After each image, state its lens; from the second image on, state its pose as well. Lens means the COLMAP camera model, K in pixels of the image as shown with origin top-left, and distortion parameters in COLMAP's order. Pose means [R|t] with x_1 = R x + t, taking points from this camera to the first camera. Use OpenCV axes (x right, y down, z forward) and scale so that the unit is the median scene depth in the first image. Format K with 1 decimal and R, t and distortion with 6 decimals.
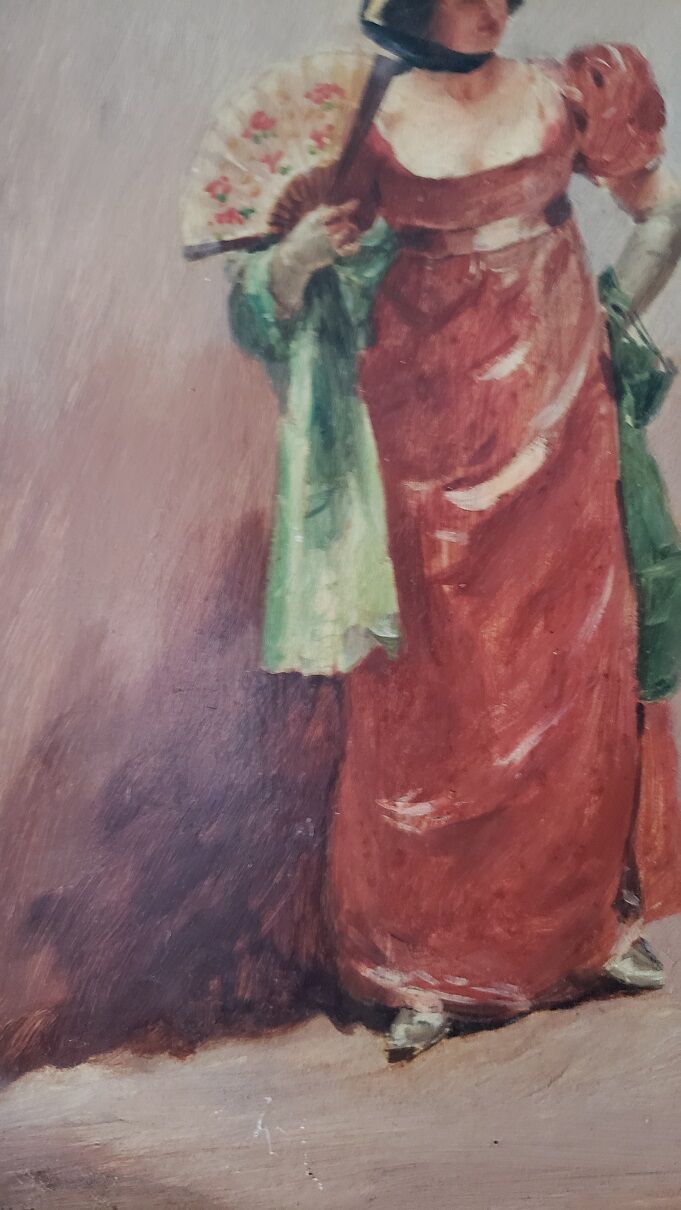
lens RADIAL K [[687.3, 0, 393.6], [0, 687.3, 612.5], [0, 0, 1]] dist [-0.016303, -0.008171]
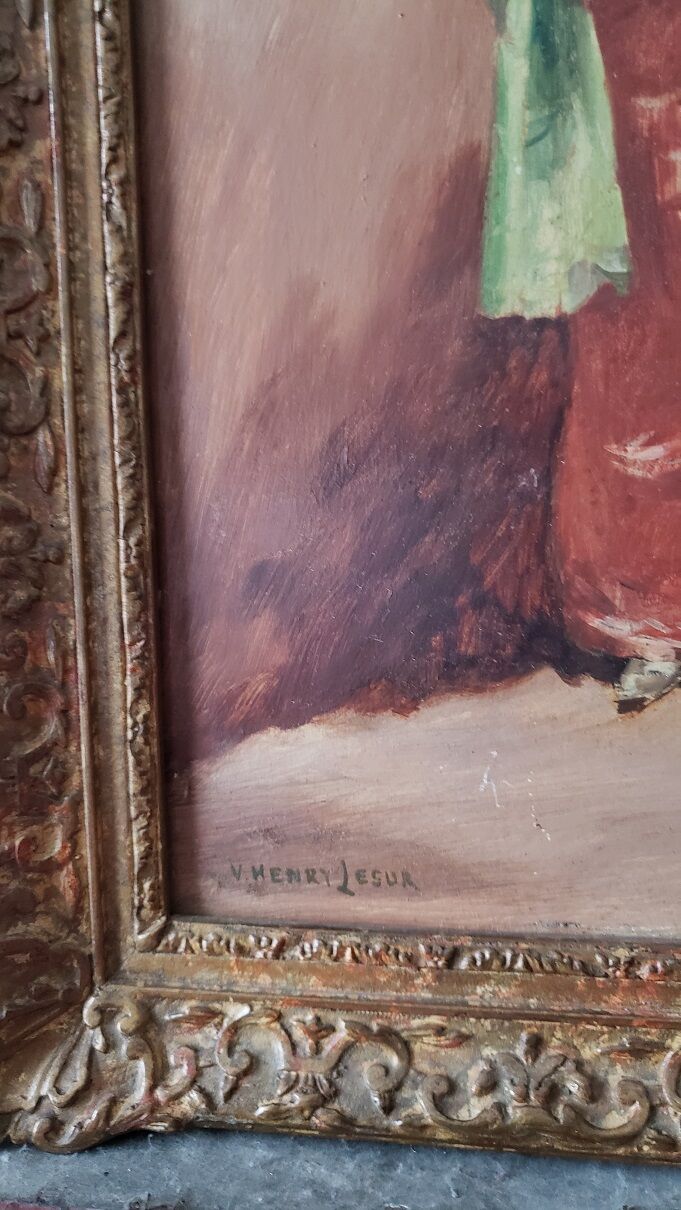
lens RADIAL K [[687.3, 0, 362.3], [0, 687.3, 598.3], [0, 0, 1]] dist [-0.016303, -0.008171]
pose [[0.996867, -0.020648, -0.076356, -0.293507], [0.027785, 0.995220, 0.093623, 0.384531], [0.074058, -0.095451, 0.992675, -0.000171]]
